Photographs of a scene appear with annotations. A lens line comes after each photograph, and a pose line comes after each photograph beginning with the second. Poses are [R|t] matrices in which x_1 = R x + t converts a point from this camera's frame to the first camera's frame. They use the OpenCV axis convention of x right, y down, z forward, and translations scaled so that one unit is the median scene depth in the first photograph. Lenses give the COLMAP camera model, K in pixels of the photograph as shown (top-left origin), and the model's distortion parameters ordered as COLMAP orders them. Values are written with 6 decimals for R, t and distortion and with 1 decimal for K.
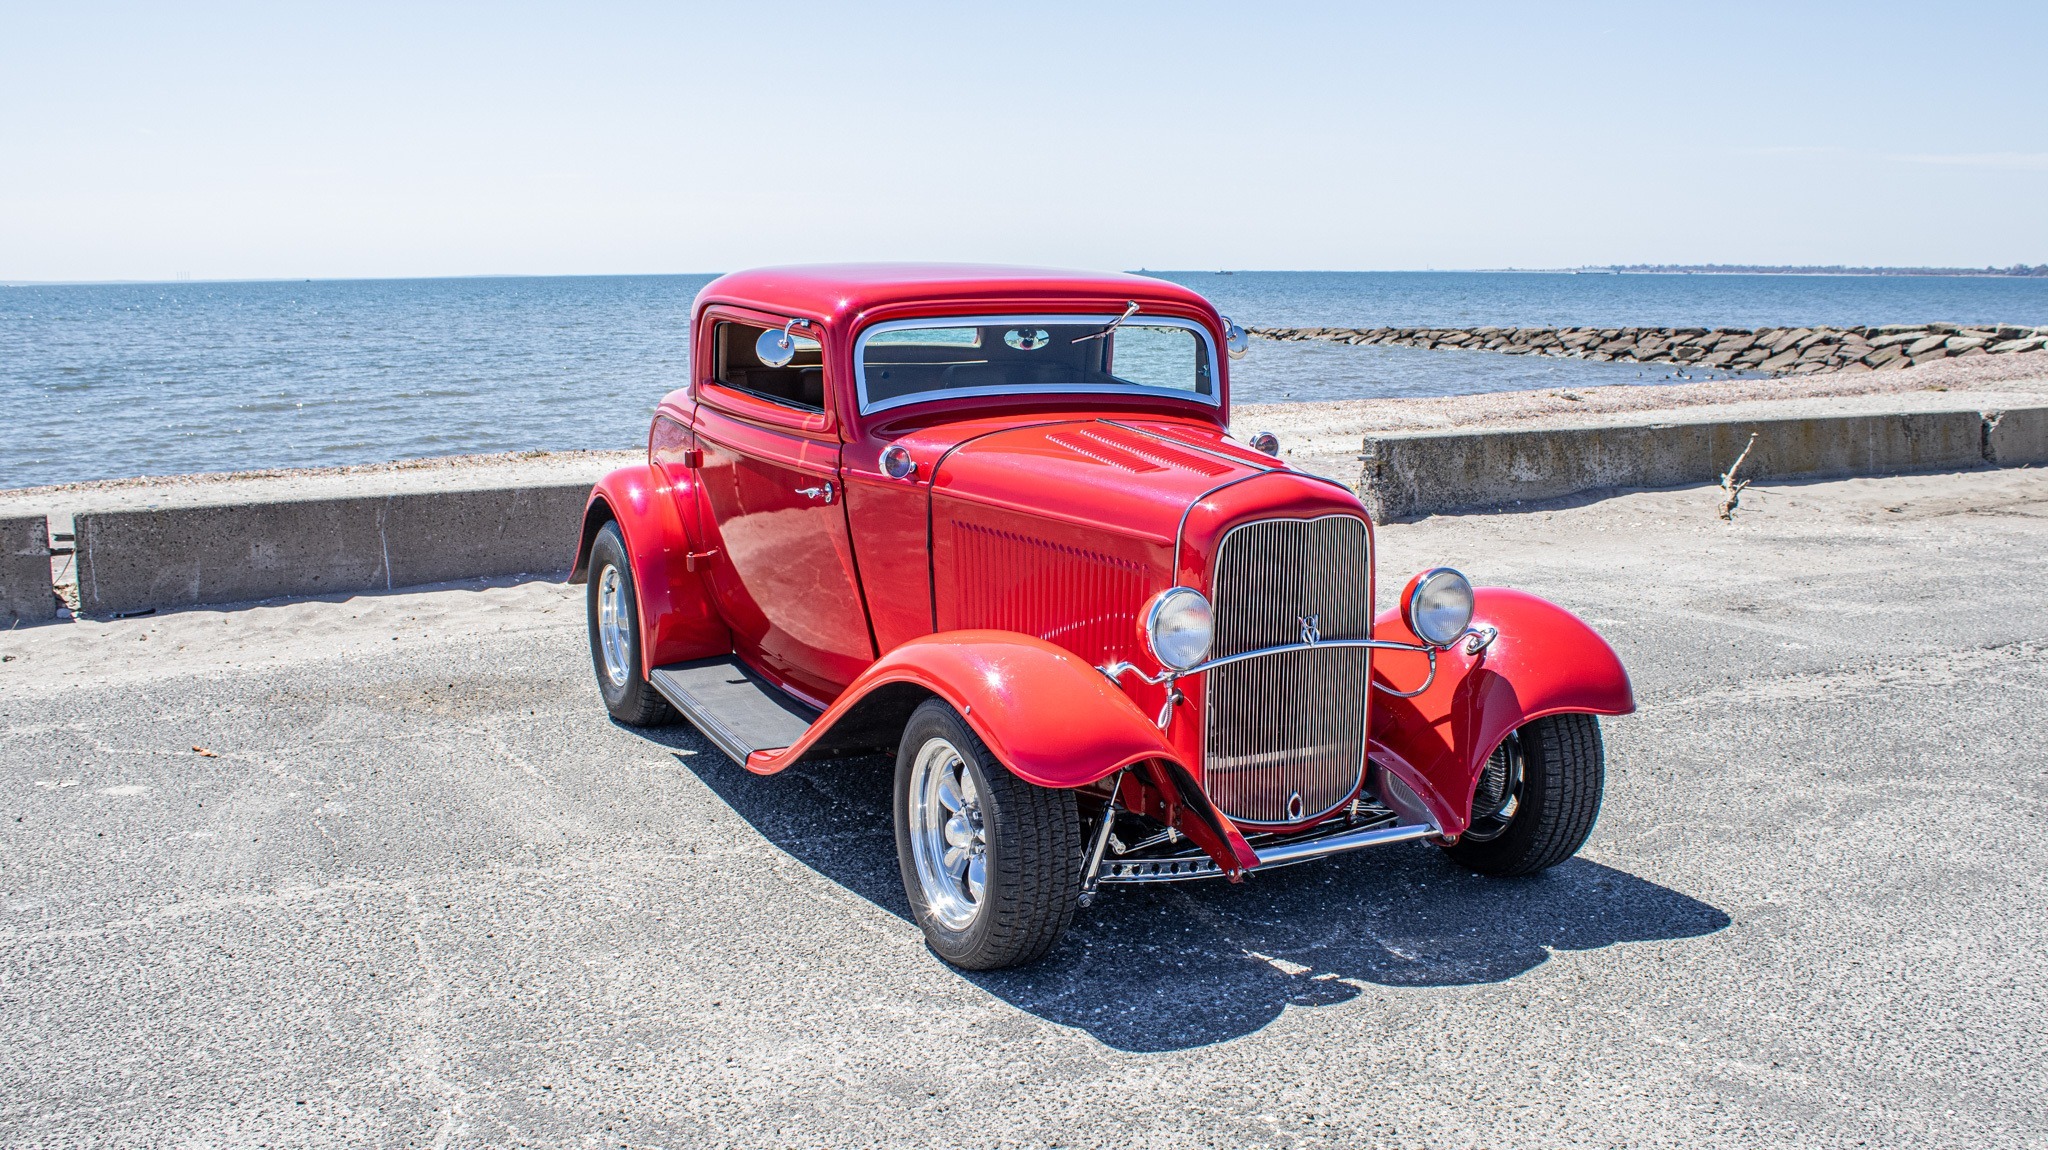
lens RADIAL K [[1935.0, 0, 1041.6], [0, 1935.0, 587.3], [0, 0, 1]] dist [-0.101397, 0.025133]
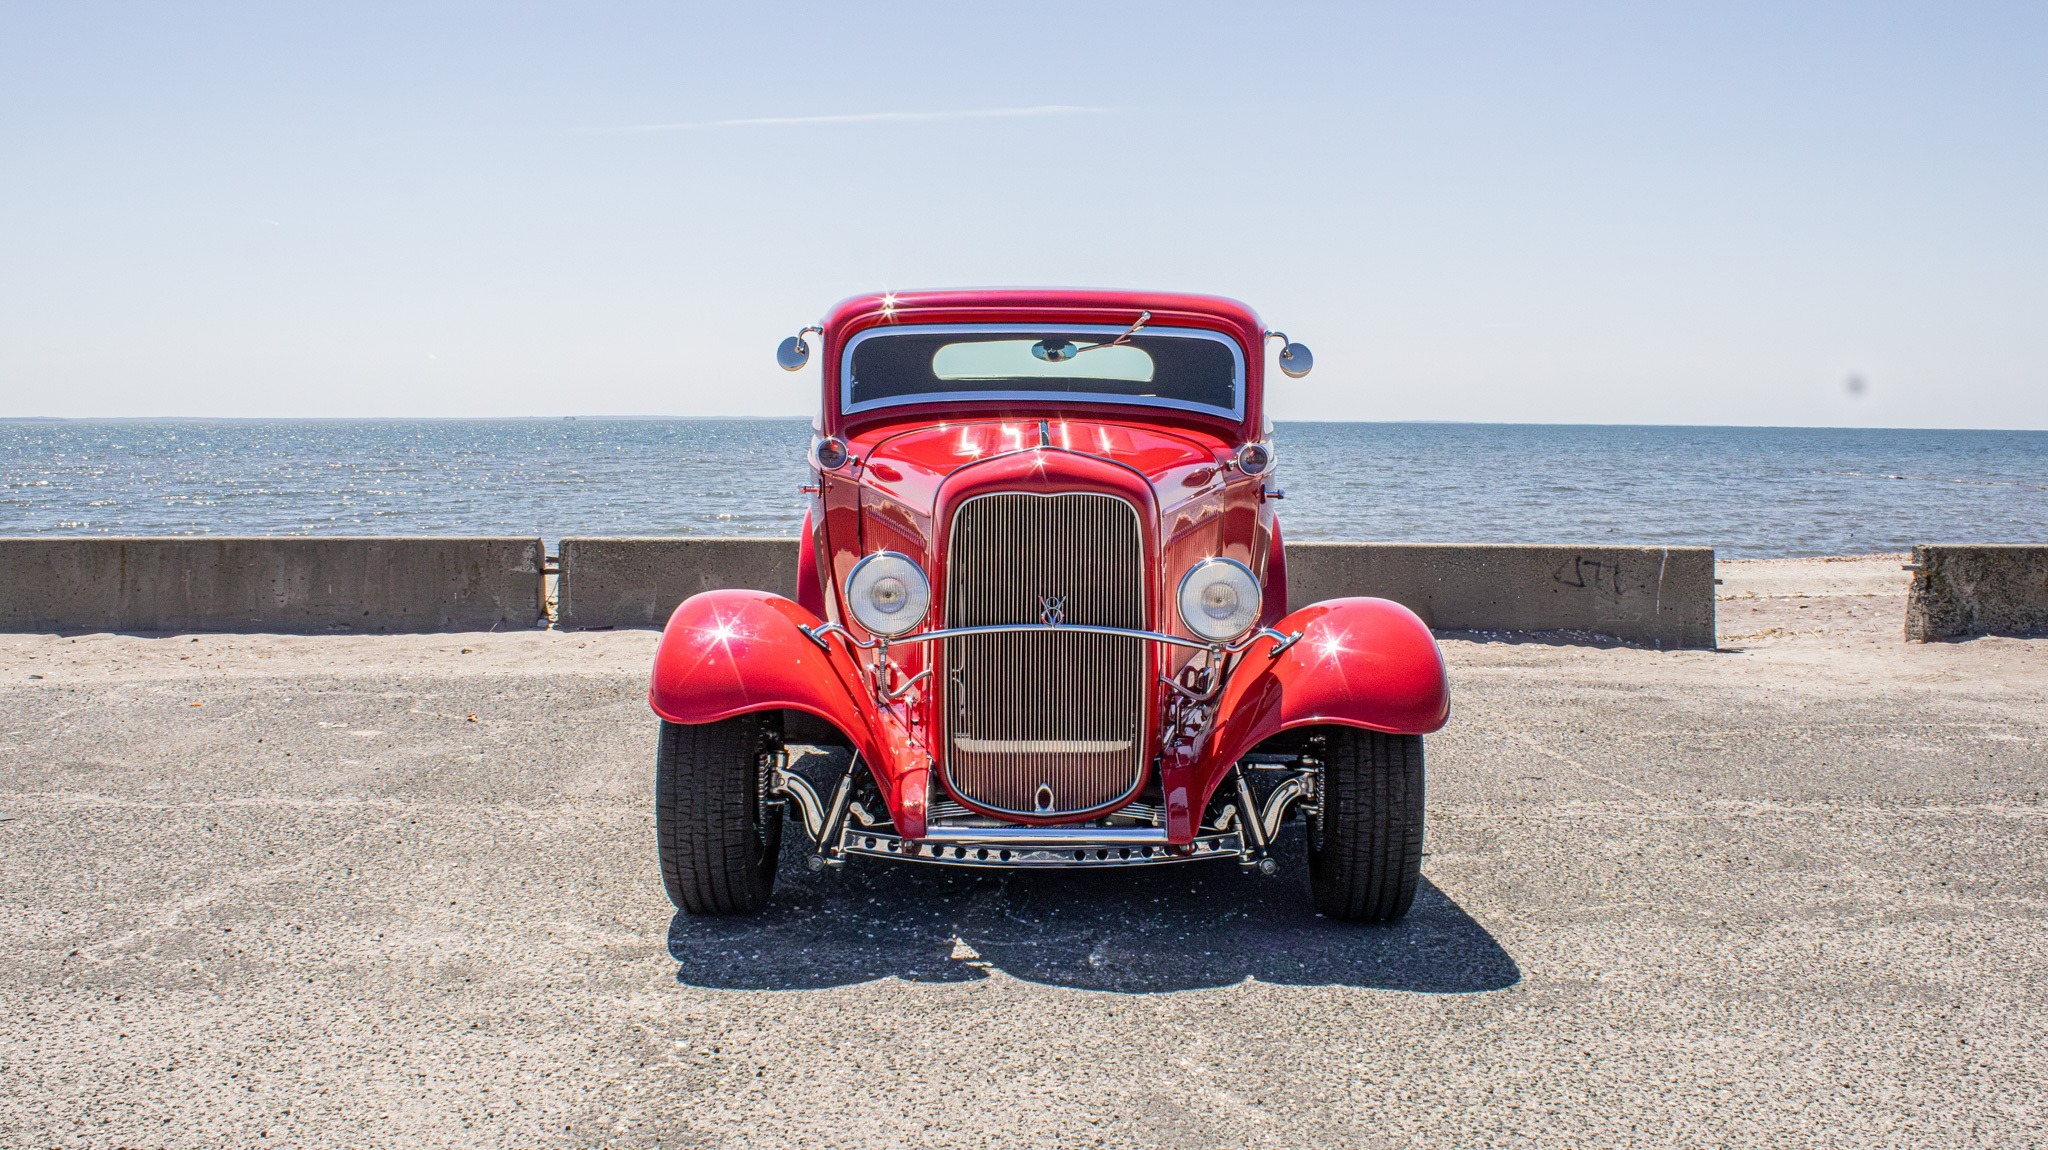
lens RADIAL K [[1885.1, 0, 1024.0], [0, 1885.1, 575.0], [0, 0, 1]] dist [-0.085659, 0.005000]
pose [[0.890548, 0.042969, -0.452855, 0.460894], [-0.079603, 0.994888, -0.062141, 0.053775], [0.447869, 0.091388, 0.889416, 0.138772]]
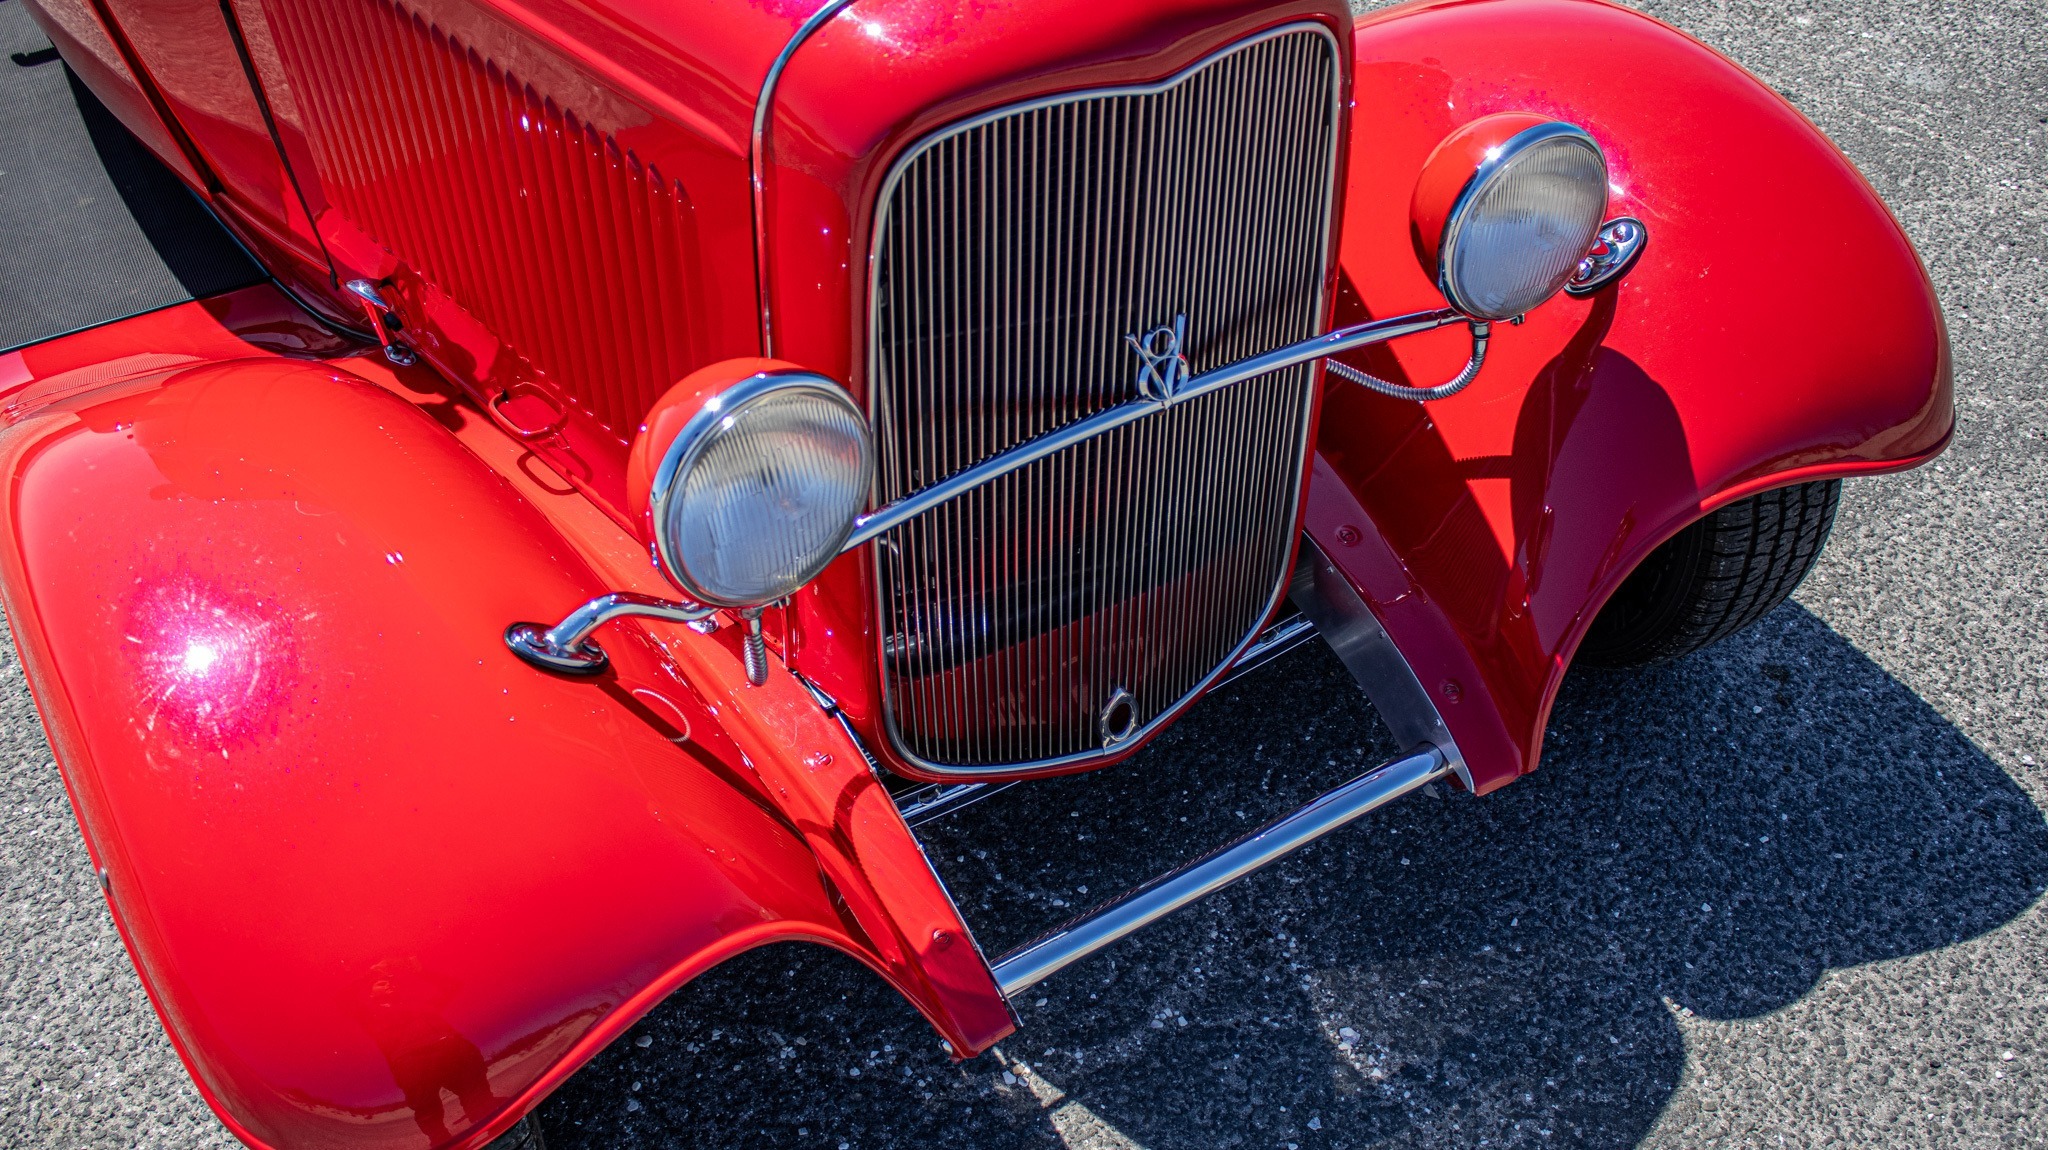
lens RADIAL K [[1991.7, 0, 1024.0], [0, 1991.7, 575.0], [0, 0, 1]] dist [-0.131088, 0.114726]
pose [[0.997985, -0.045589, 0.044139, 0.080972], [0.015210, 0.847172, 0.531101, -0.116188], [-0.061605, -0.529359, 0.846158, 0.566898]]
